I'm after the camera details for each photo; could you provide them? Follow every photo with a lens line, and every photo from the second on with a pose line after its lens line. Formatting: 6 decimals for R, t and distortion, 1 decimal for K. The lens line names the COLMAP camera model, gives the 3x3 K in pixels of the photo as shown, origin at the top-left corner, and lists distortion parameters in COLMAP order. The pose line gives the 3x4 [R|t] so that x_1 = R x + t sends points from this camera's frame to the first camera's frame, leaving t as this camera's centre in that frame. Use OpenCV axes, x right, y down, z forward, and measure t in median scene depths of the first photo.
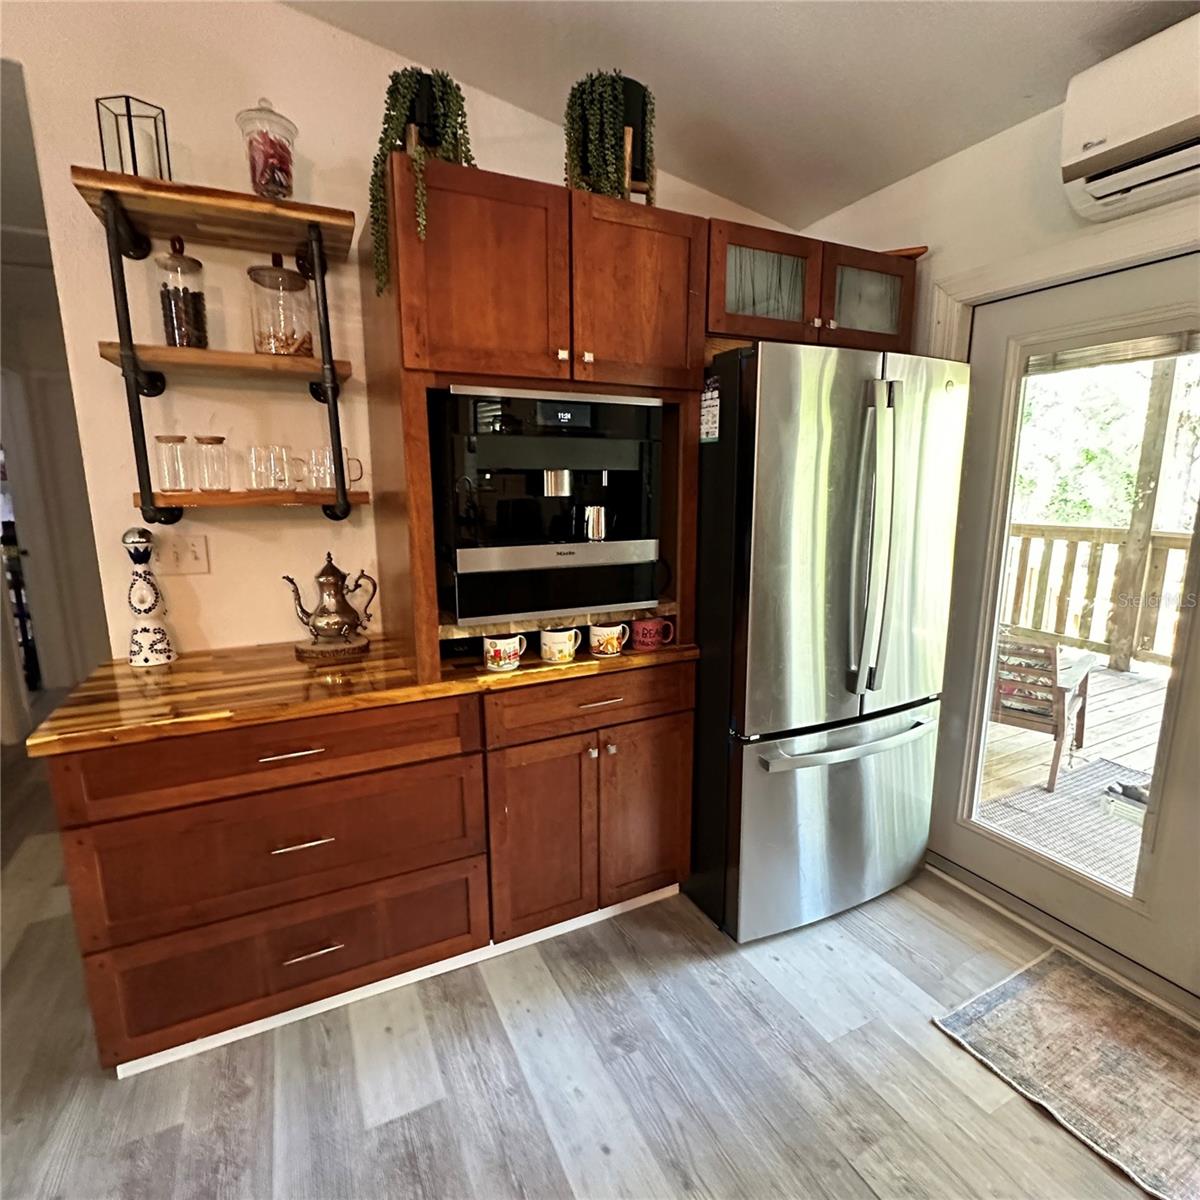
lens RADIAL K [[639.1, 0, 599.1], [0, 639.1, 598.7], [0, 0, 1]] dist [-0.002876, 0.000584]
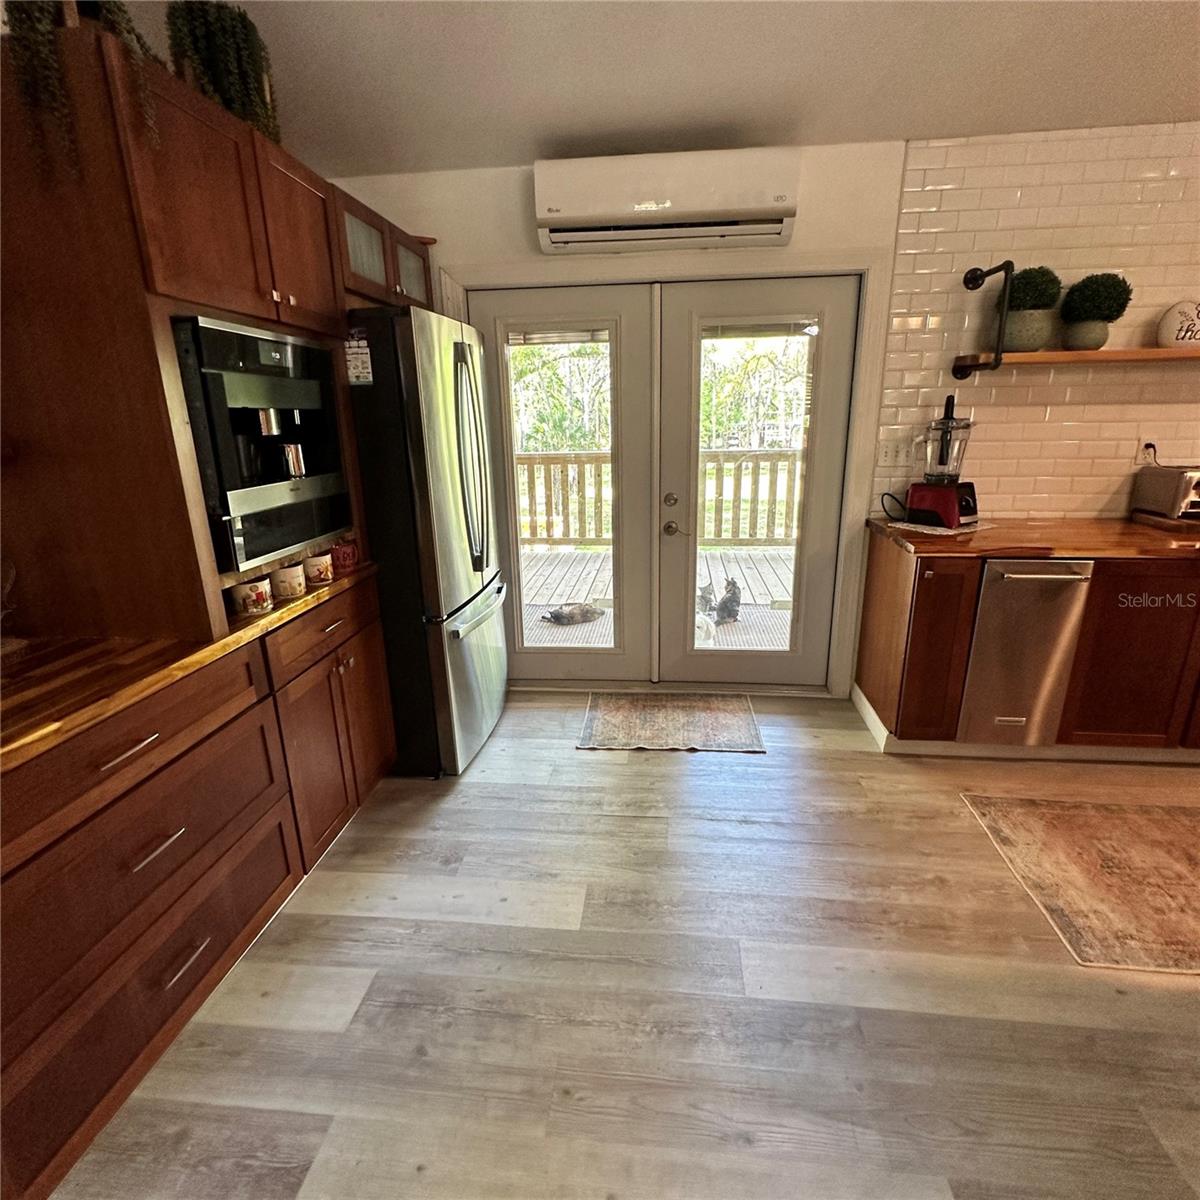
lens RADIAL K [[639.1, 0, 600.0], [0, 639.1, 598.7], [0, 0, 1]] dist [-0.002876, 0.000584]
pose [[0.537297, -0.242885, 0.807663, -0.657044], [0.177224, 0.968768, 0.173436, 0.009982], [-0.824563, 0.049950, 0.563561, -0.002779]]
